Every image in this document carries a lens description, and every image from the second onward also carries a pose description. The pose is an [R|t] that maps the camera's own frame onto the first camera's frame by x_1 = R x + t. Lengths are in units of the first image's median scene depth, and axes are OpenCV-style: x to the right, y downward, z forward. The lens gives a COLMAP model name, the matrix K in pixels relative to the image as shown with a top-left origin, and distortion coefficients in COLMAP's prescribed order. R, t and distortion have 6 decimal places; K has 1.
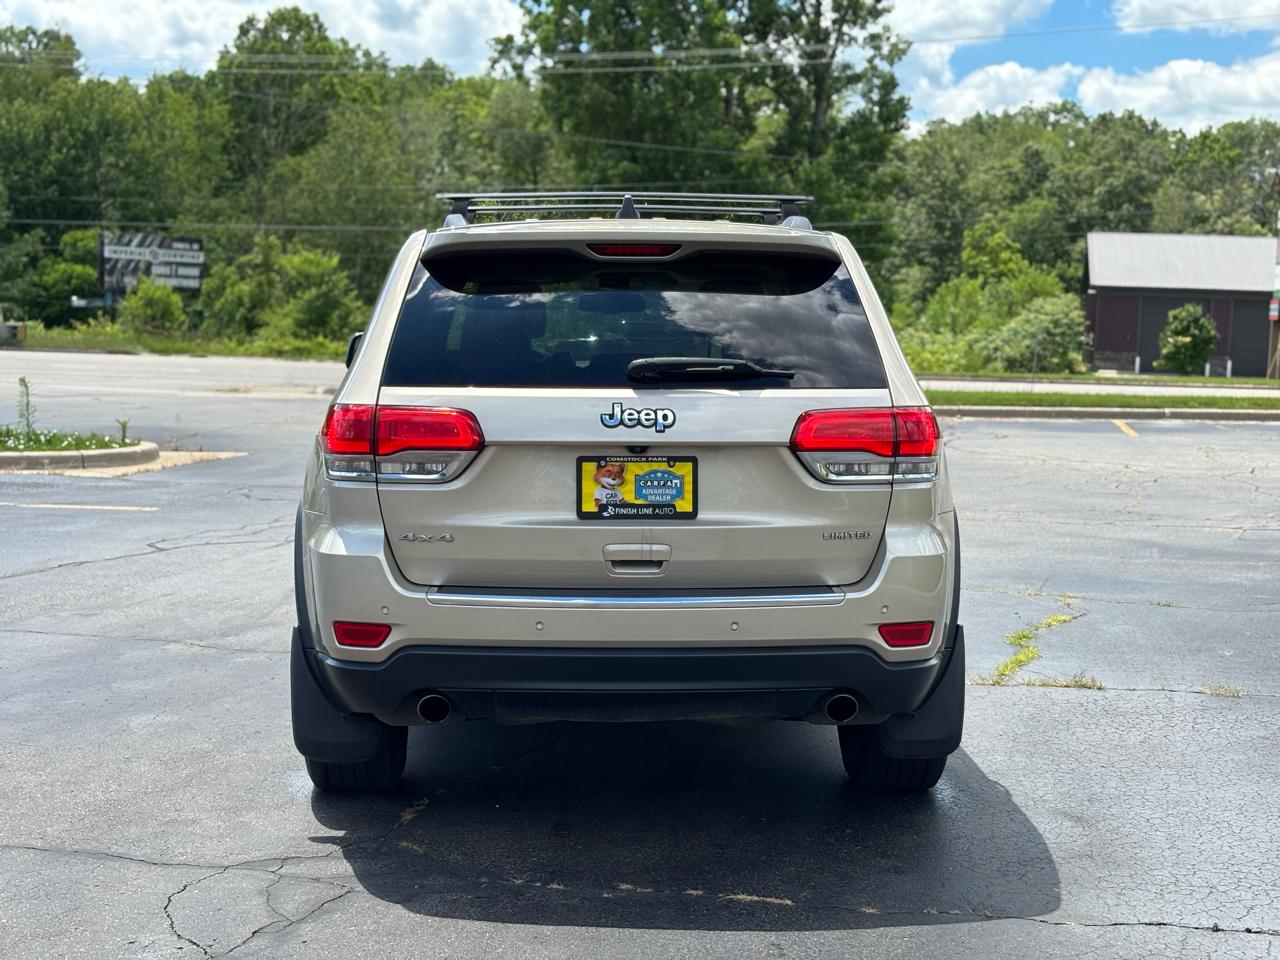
lens RADIAL K [[1922.2, 0, 624.6], [0, 1922.2, 486.3], [0, 0, 1]] dist [0.231243, -0.860330]
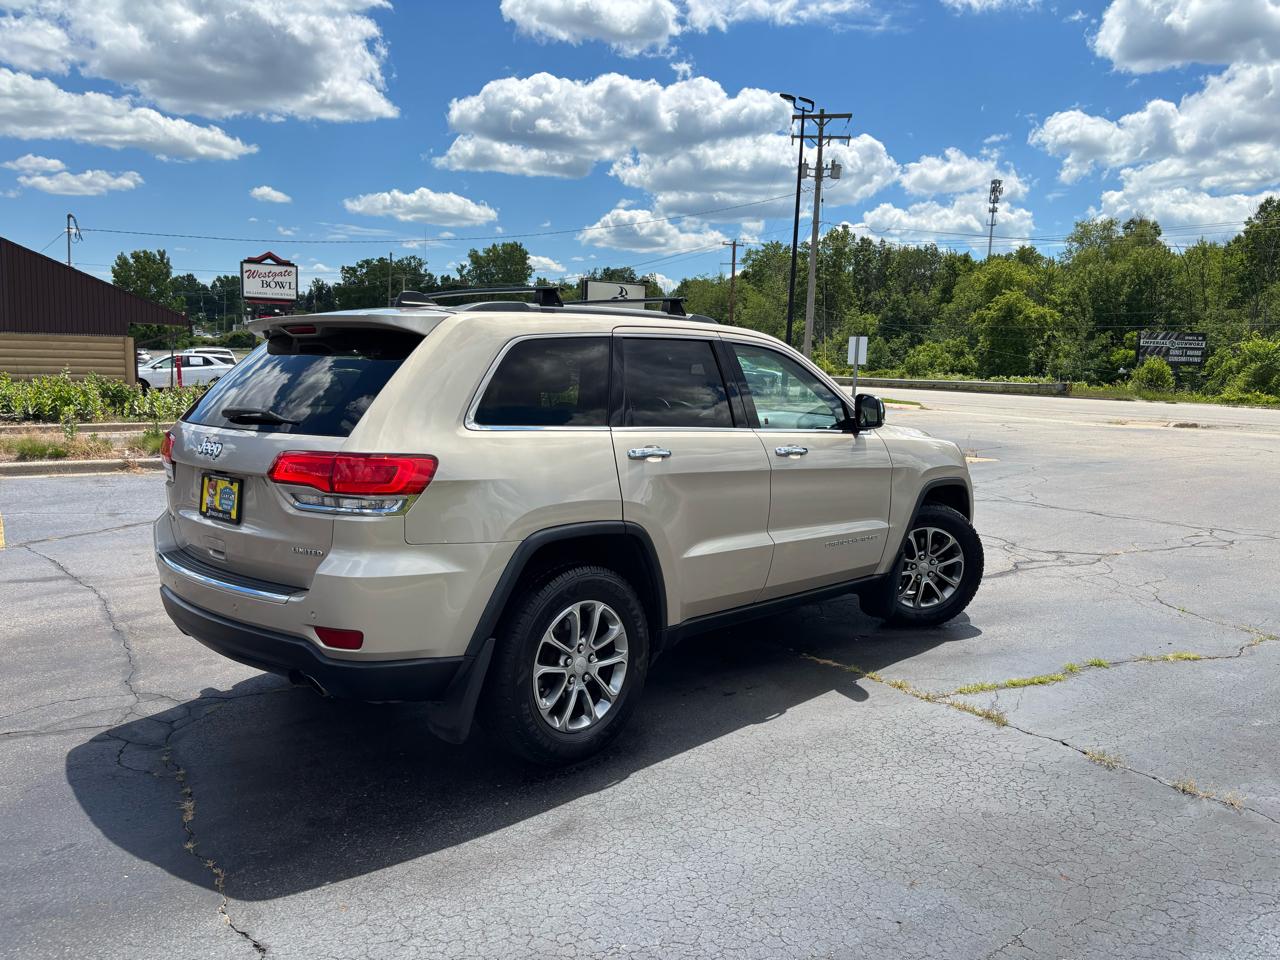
lens RADIAL K [[965.5, 0, 640.0], [0, 965.5, 480.0], [0, 0, 1]] dist [0.051531, -0.062525]
pose [[0.703402, 0.083124, -0.705915, 0.050127], [-0.070690, 0.996396, 0.046891, -0.004677], [0.707268, 0.016918, 0.706743, 0.049294]]
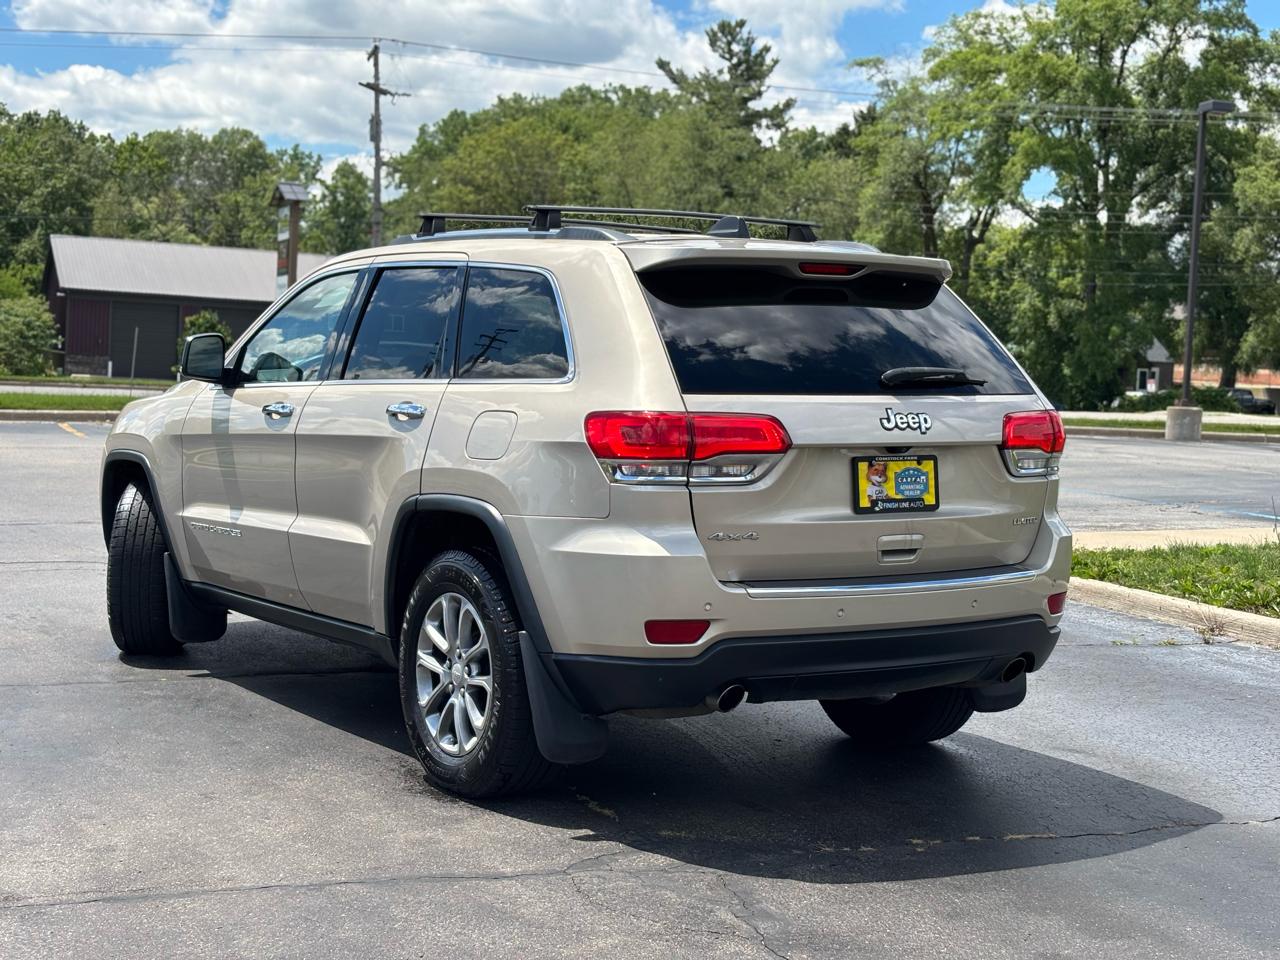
lens RADIAL K [[1922.2, 0, 624.6], [0, 1922.2, 486.3], [0, 0, 1]] dist [0.231243, -0.860330]
pose [[0.854798, -0.027091, 0.518253, -0.048834], [0.028076, 0.999588, 0.005943, -0.000628], [-0.518200, 0.009470, 0.855207, 0.008747]]
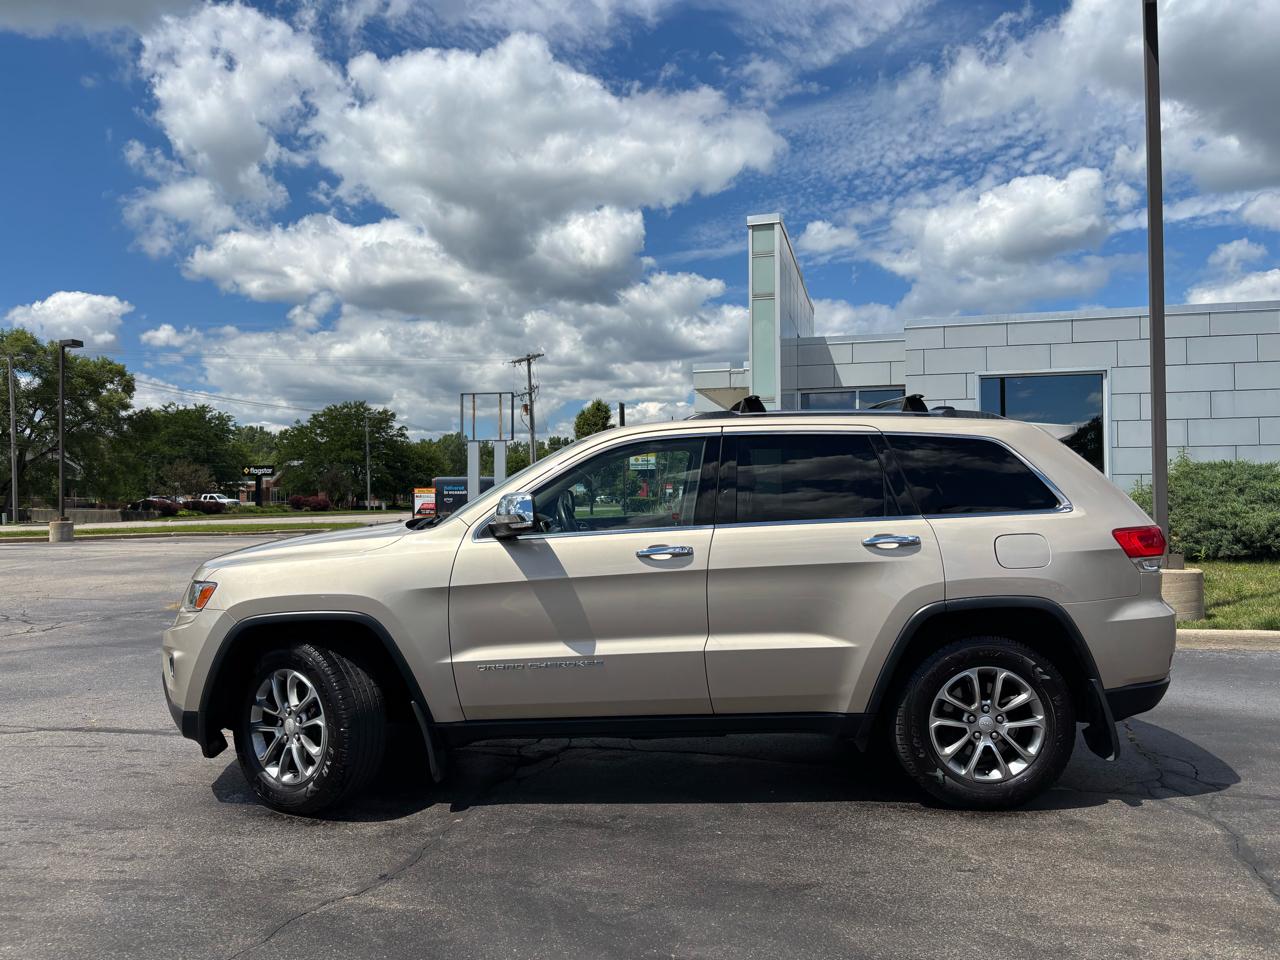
lens RADIAL K [[965.5, 0, 640.0], [0, 965.5, 480.0], [0, 0, 1]] dist [0.051531, -0.062525]
pose [[0.037843, -0.004874, 0.999272, -0.071230], [0.094520, 0.995522, 0.001276, -0.008848], [-0.994803, 0.094403, 0.038135, 0.099292]]
